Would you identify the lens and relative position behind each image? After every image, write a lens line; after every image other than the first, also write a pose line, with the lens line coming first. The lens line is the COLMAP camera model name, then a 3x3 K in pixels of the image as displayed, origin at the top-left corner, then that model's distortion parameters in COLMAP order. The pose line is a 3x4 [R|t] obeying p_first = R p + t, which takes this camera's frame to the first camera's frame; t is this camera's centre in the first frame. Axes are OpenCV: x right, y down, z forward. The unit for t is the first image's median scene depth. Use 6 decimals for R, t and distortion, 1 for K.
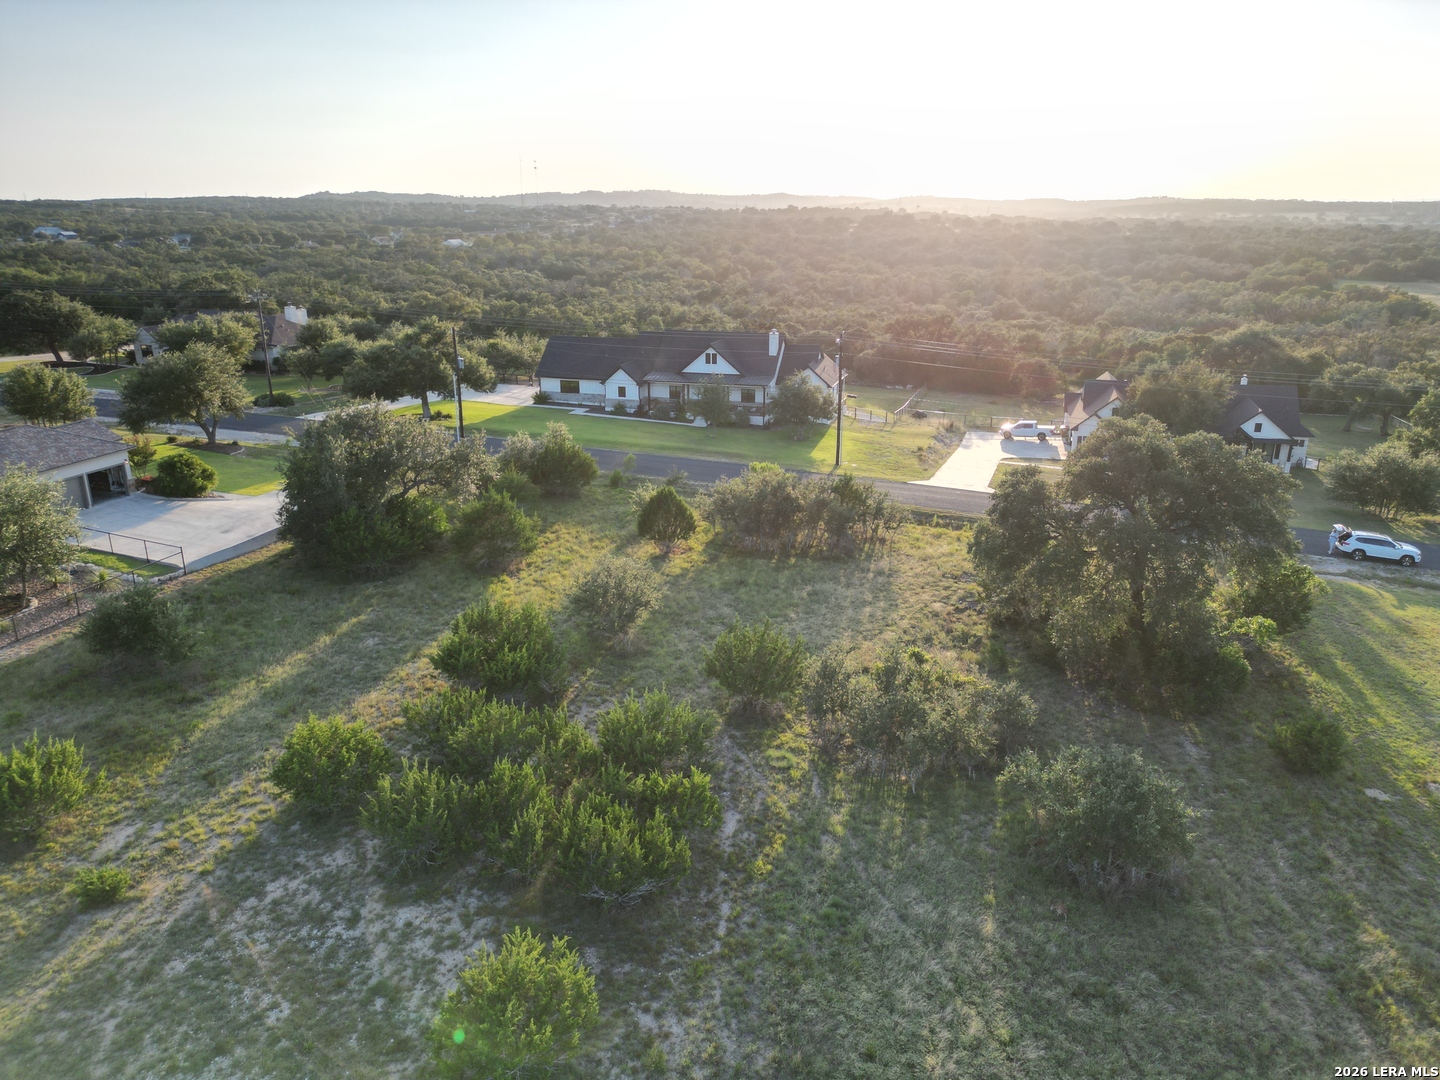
lens RADIAL K [[1027.9, 0, 720.0], [0, 1027.9, 540.0], [0, 0, 1]] dist [0.073978, -0.069910]
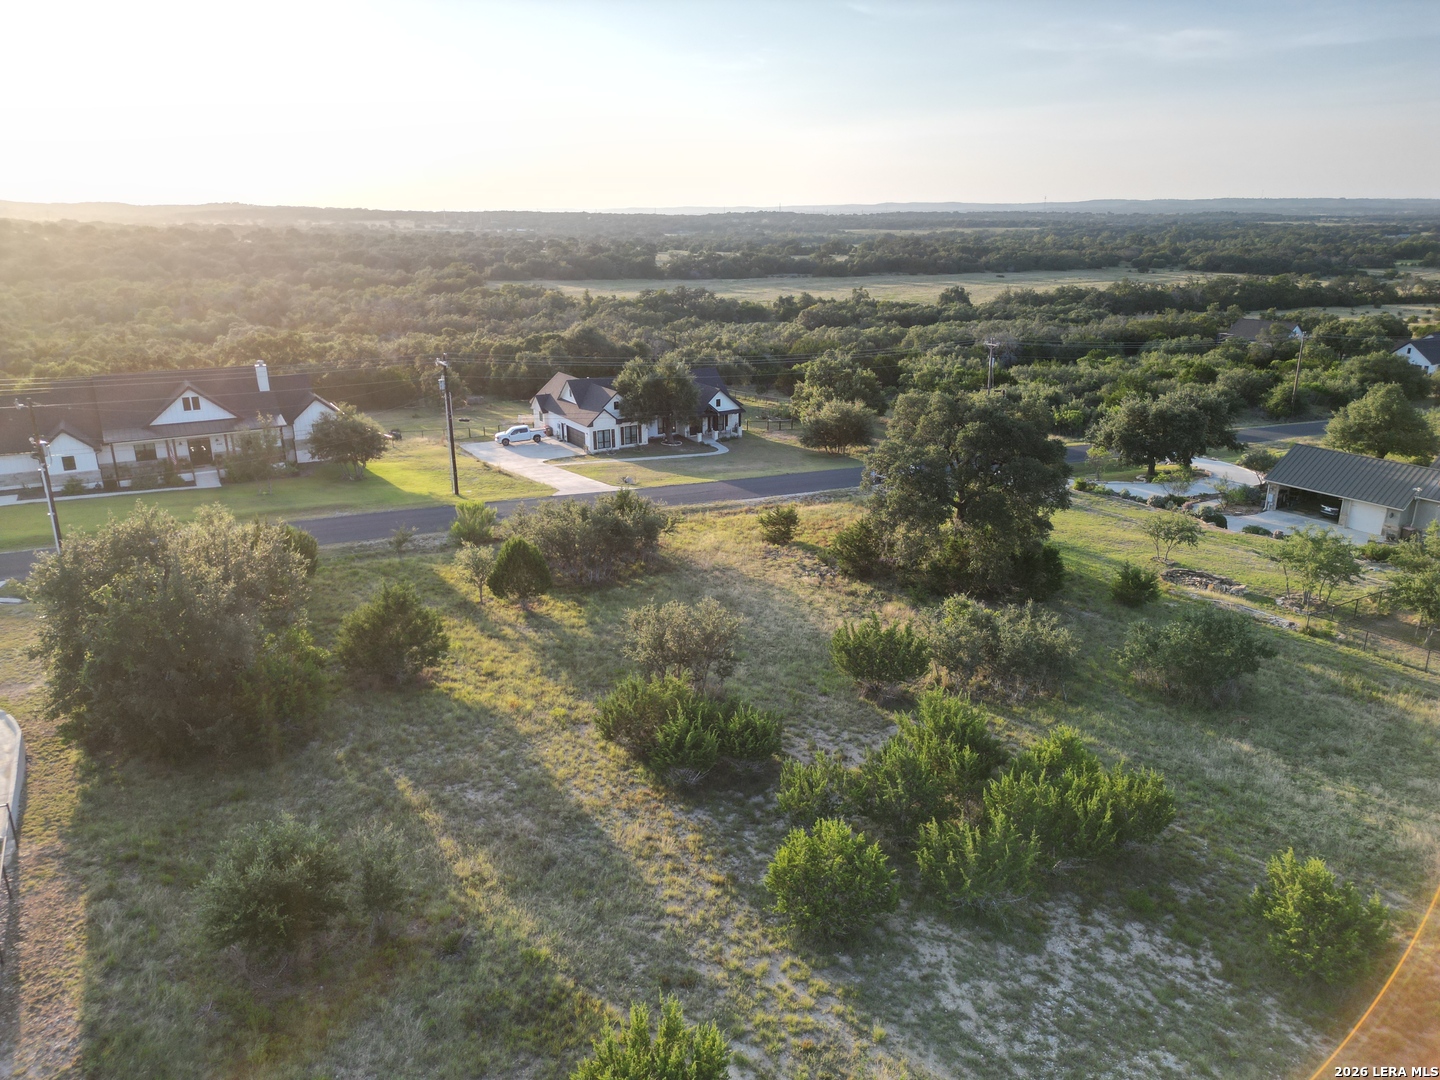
lens RADIAL K [[1027.9, 0, 720.0], [0, 1027.9, 540.0], [0, 0, 1]] dist [0.073978, -0.069910]
pose [[0.665970, -0.222366, 0.712065, -0.338097], [0.225418, 0.969903, 0.092058, -0.054422], [-0.711105, 0.099205, 0.696052, 0.147473]]
